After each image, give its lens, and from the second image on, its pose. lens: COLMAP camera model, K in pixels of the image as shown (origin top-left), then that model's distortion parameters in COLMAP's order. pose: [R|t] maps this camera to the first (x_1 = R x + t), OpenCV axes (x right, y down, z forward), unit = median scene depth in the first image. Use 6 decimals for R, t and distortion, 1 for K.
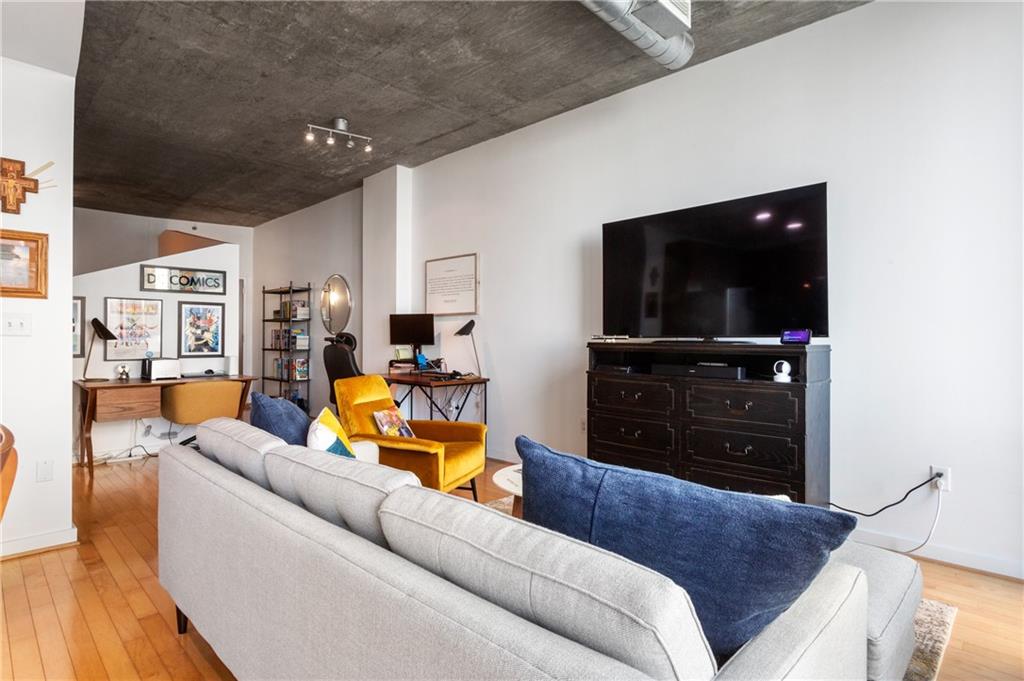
lens RADIAL K [[539.6, 0, 492.1], [0, 539.6, 332.7], [0, 0, 1]] dist [0.000704, 0.000862]
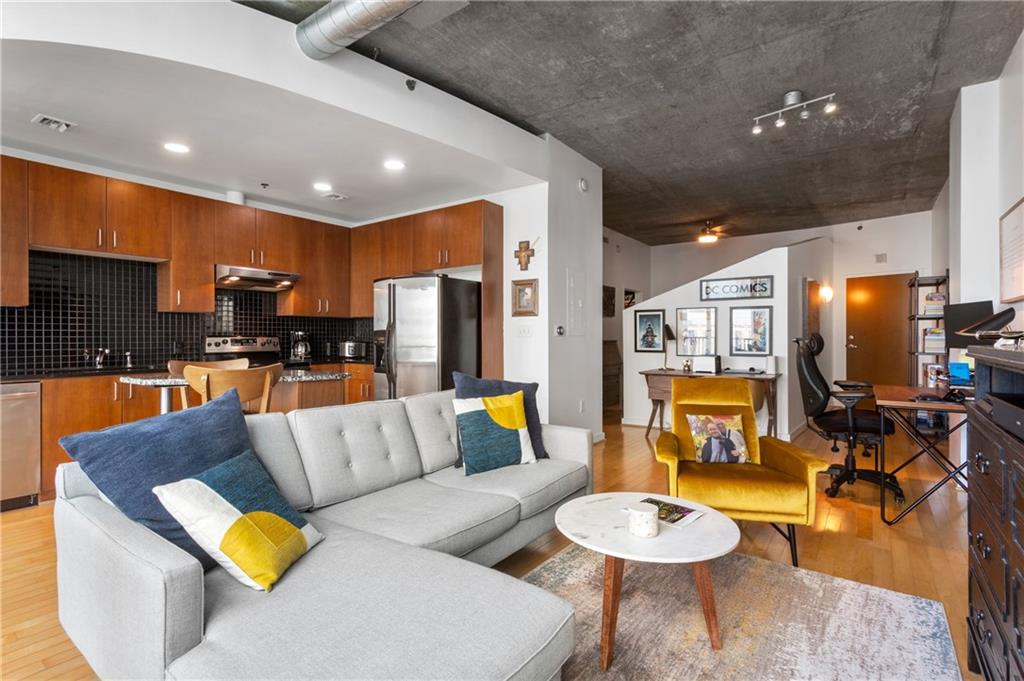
lens RADIAL K [[492.7, 0, 499.3], [0, 492.7, 341.4], [0, 0, 1]] dist [0.004008, 0.000231]
pose [[0.147294, 0.003725, -0.989086, 0.390272], [0.008055, 0.999955, 0.004965, 0.006069], [0.989060, -0.008698, 0.147257, 0.341064]]
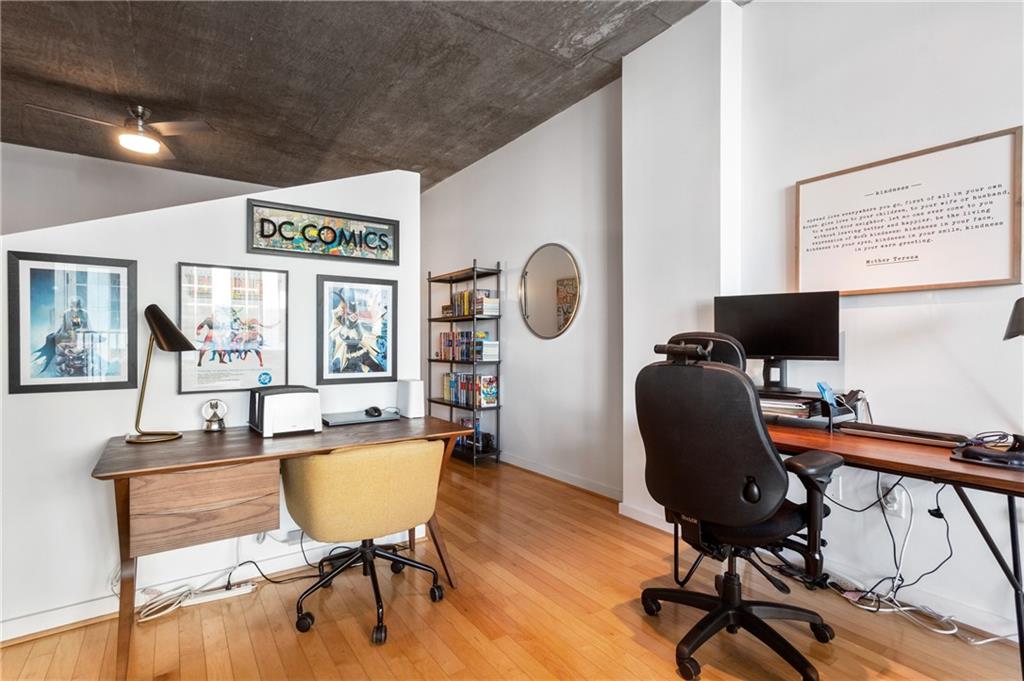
lens RADIAL K [[492.7, 0, 499.3], [0, 492.7, 341.4], [0, 0, 1]] dist [0.004008, 0.000231]
pose [[0.983520, -0.003055, -0.180773, -0.316437], [0.004353, 0.999967, 0.006786, 0.002764], [0.180747, -0.007461, 0.983501, 0.552254]]
